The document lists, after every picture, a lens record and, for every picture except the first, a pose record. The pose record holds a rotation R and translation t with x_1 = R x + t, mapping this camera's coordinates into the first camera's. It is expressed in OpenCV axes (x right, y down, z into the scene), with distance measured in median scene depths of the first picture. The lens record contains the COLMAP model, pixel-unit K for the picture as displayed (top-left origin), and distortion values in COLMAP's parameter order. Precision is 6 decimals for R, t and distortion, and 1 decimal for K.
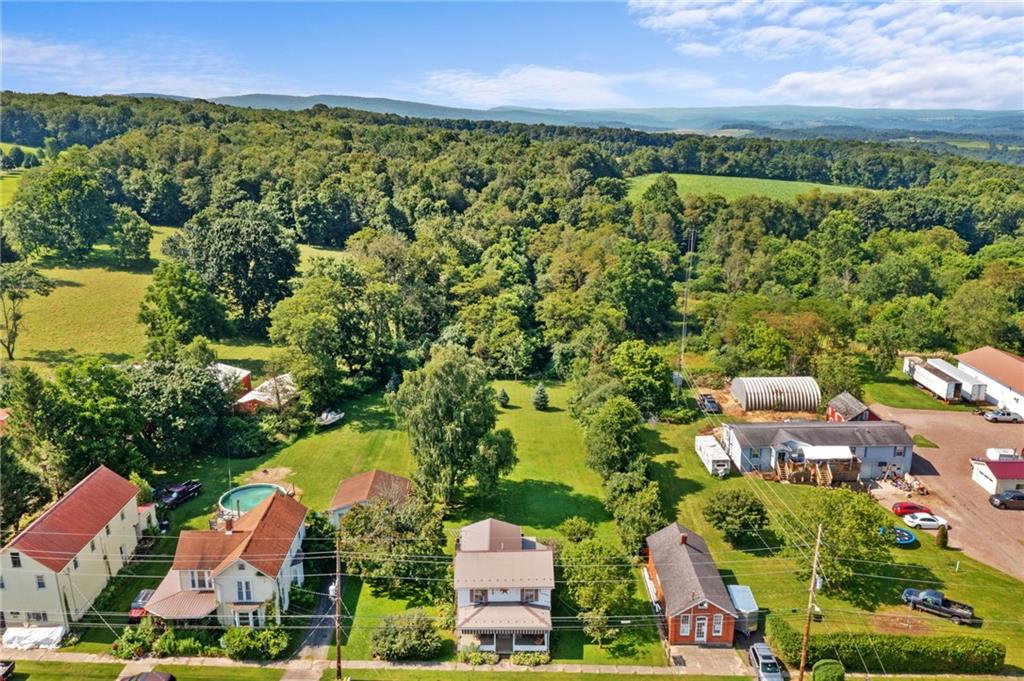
lens RADIAL K [[814.4, 0, 512.0], [0, 814.4, 340.5], [0, 0, 1]] dist [-0.016604, -0.004814]
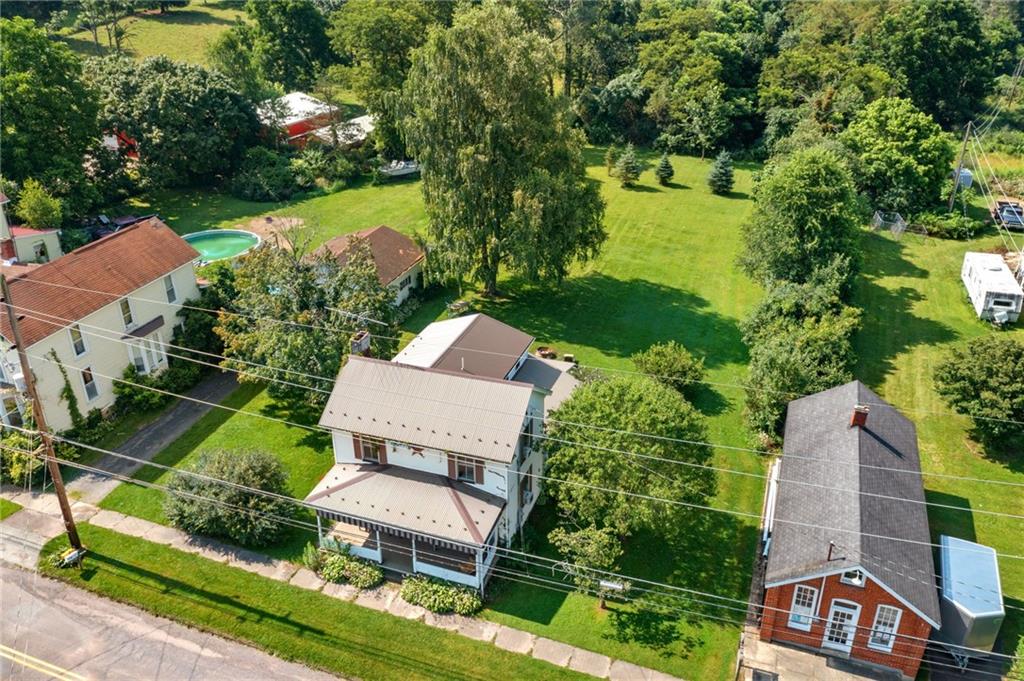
lens RADIAL K [[814.4, 0, 512.0], [0, 814.4, 340.5], [0, 0, 1]] dist [-0.016604, -0.004814]
pose [[0.938291, 0.153072, -0.310128, 0.129775], [-0.088683, 0.973226, 0.212052, 0.098595], [0.334284, -0.171463, 0.926744, 0.416186]]
